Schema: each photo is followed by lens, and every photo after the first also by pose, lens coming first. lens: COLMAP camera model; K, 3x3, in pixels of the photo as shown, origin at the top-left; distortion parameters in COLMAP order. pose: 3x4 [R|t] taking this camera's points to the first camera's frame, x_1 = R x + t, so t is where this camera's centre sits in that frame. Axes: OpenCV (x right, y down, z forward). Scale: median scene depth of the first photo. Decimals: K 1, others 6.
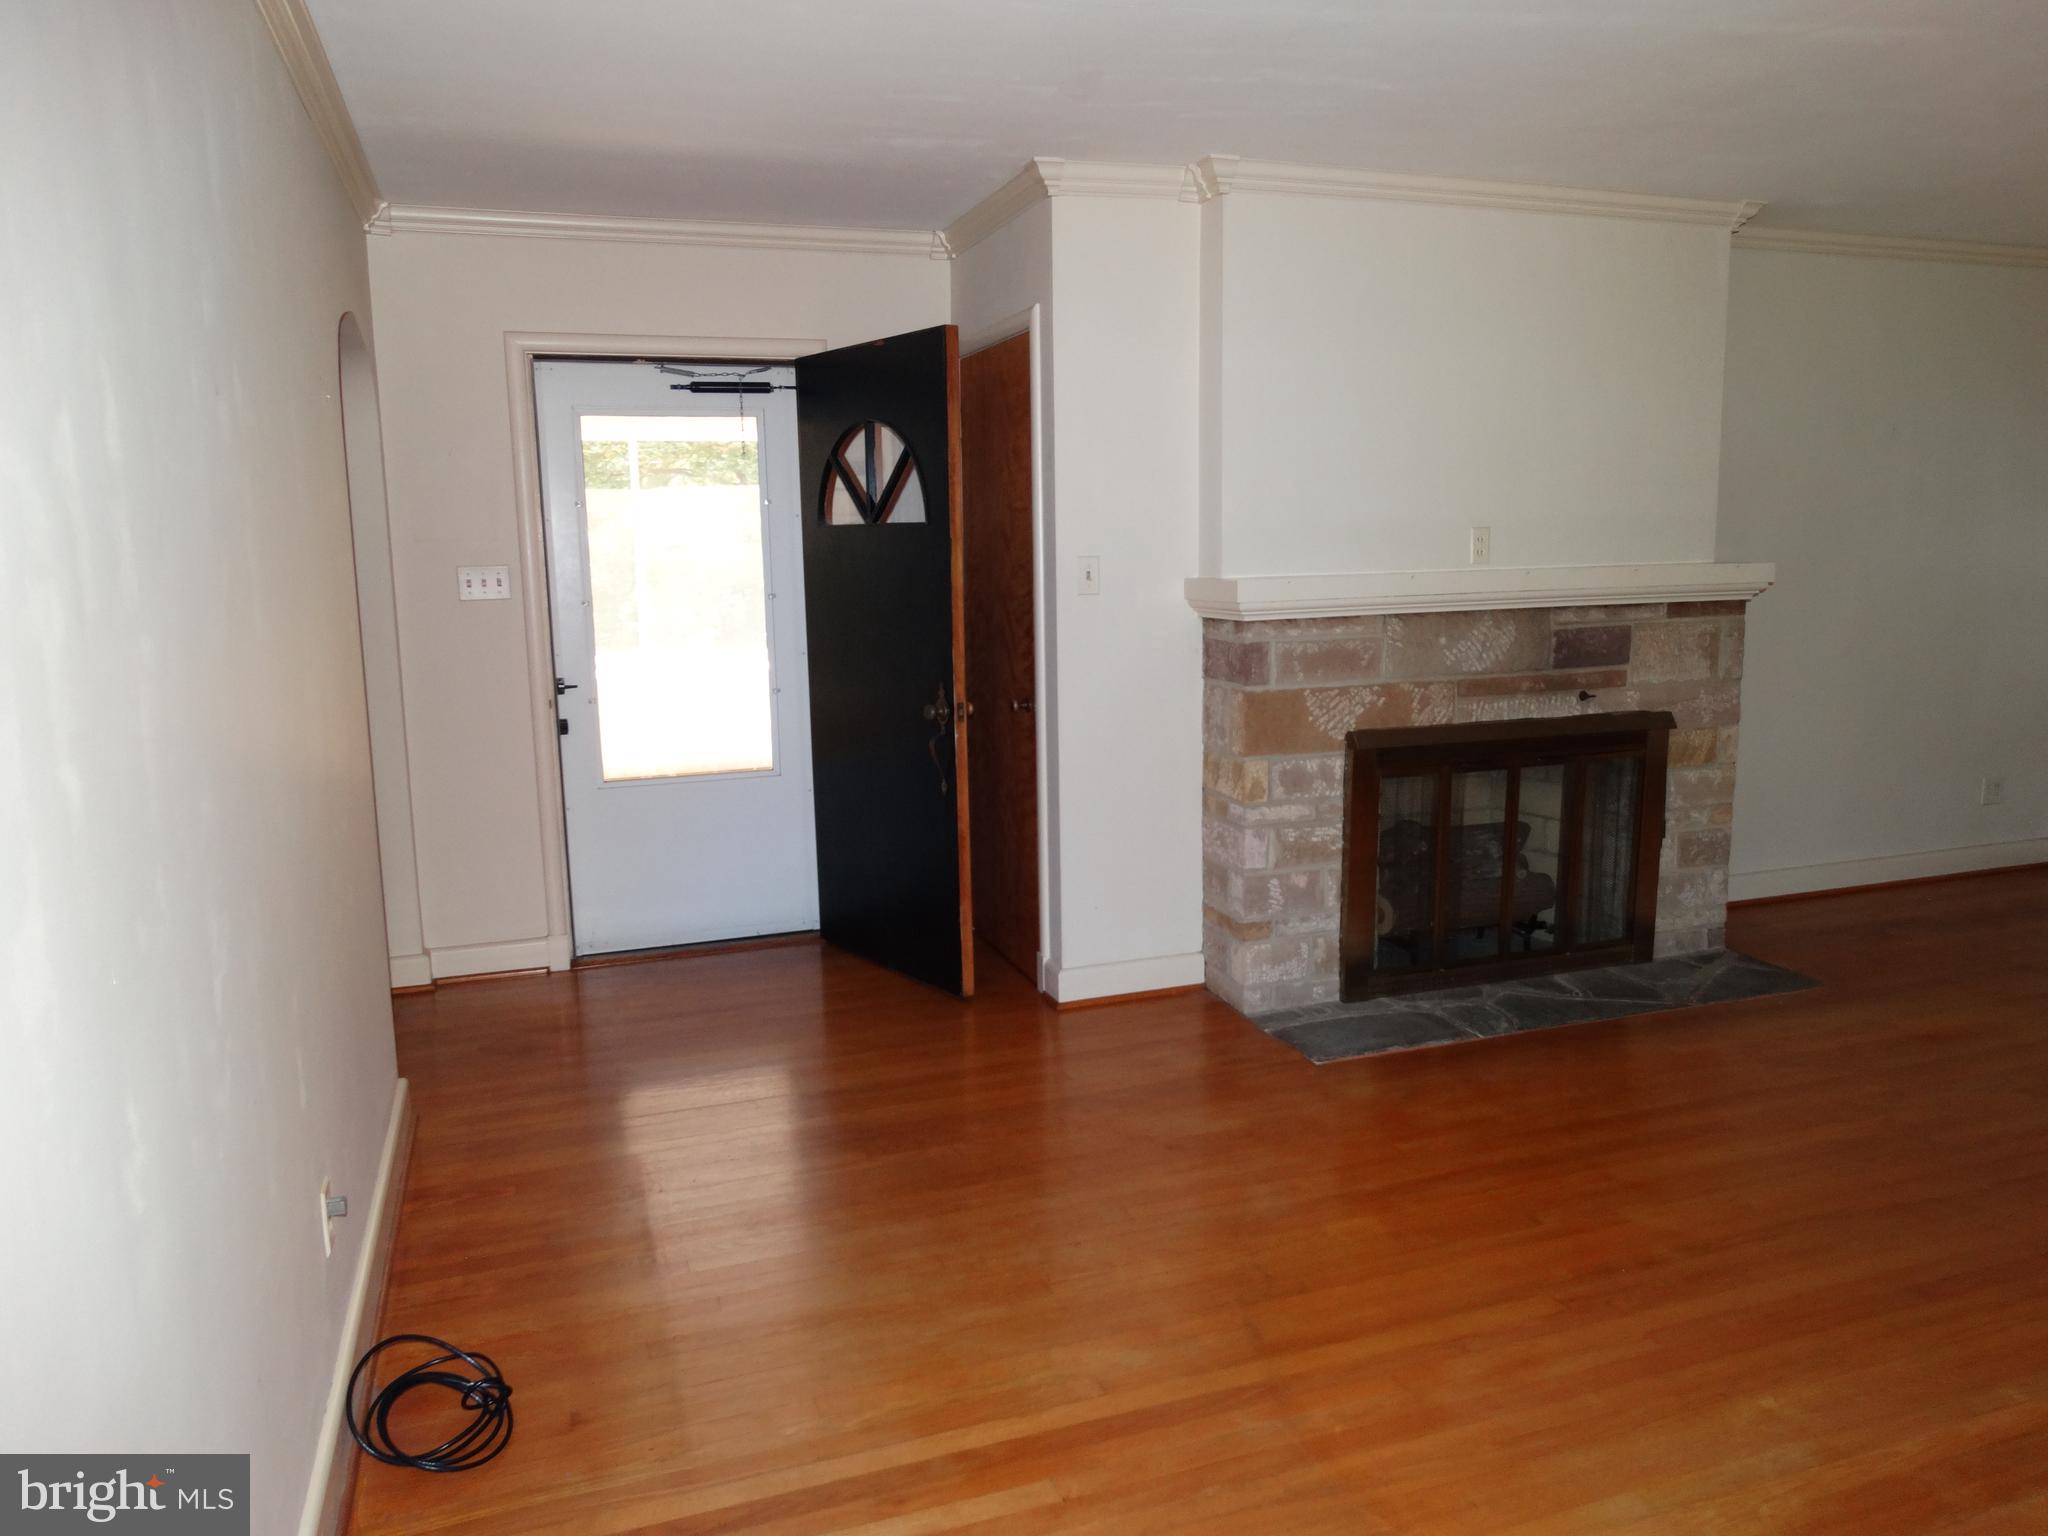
lens RADIAL K [[1454.9, 0, 1029.3], [0, 1454.9, 762.0], [0, 0, 1]] dist [0.003591, -0.001786]
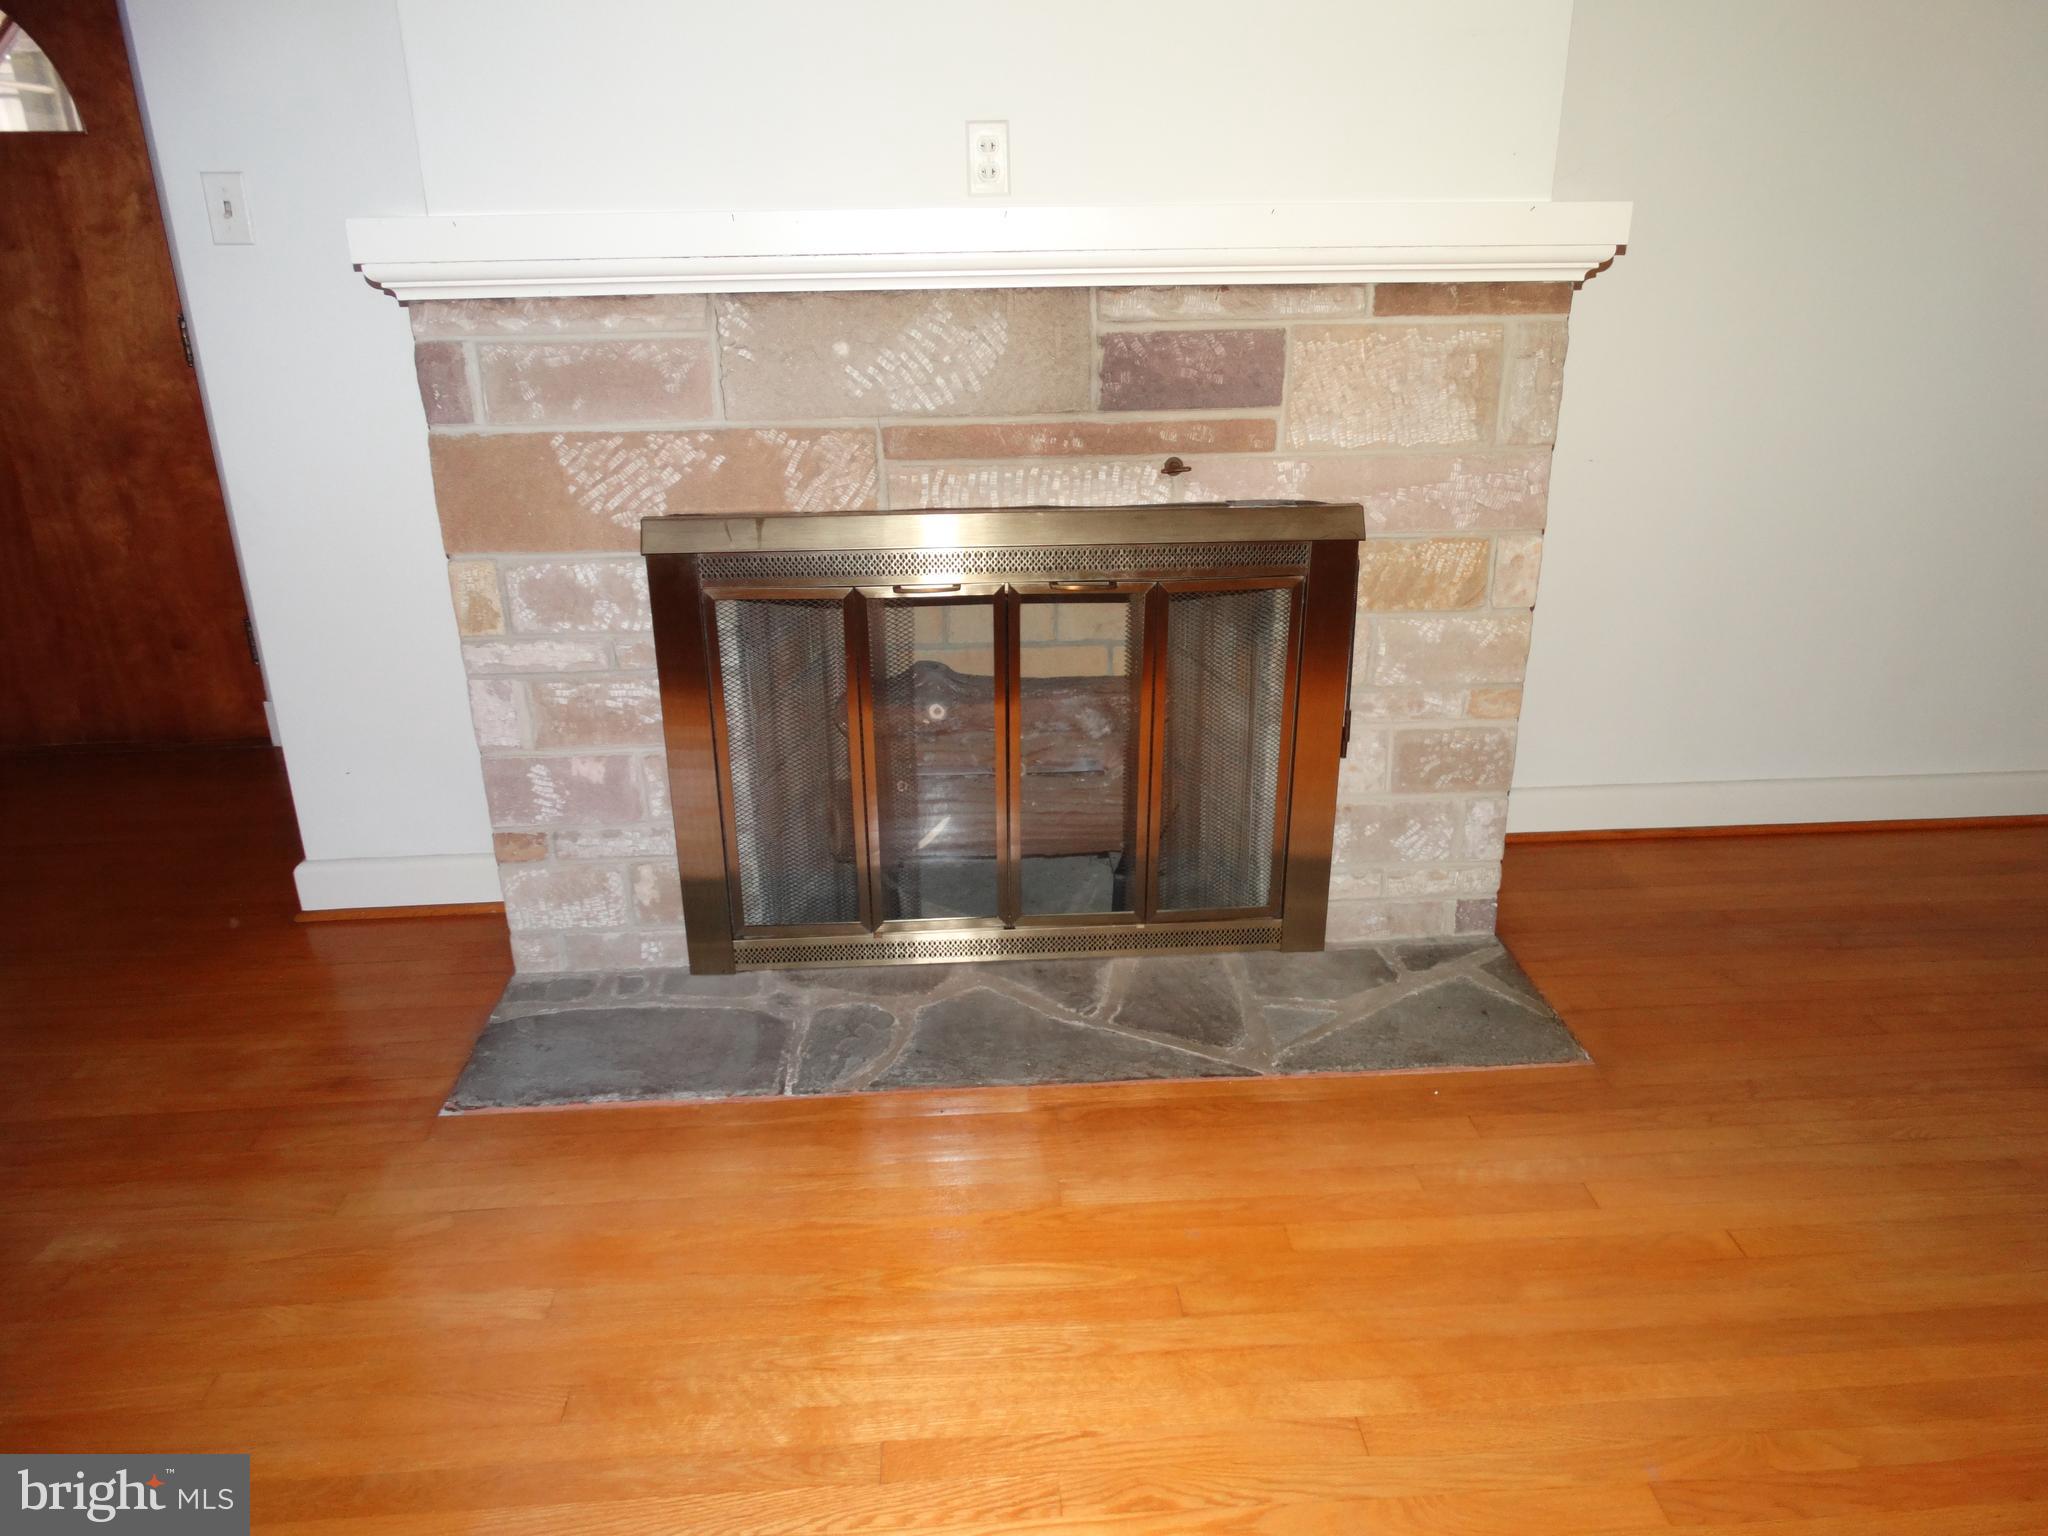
lens RADIAL K [[1454.9, 0, 1048.8], [0, 1454.9, 768.1], [0, 0, 1]] dist [0.003591, -0.001786]
pose [[0.963259, 0.105644, -0.246924, 0.498061], [-0.048608, 0.972781, 0.226572, -0.058892], [0.264139, -0.206245, 0.942175, 0.495462]]
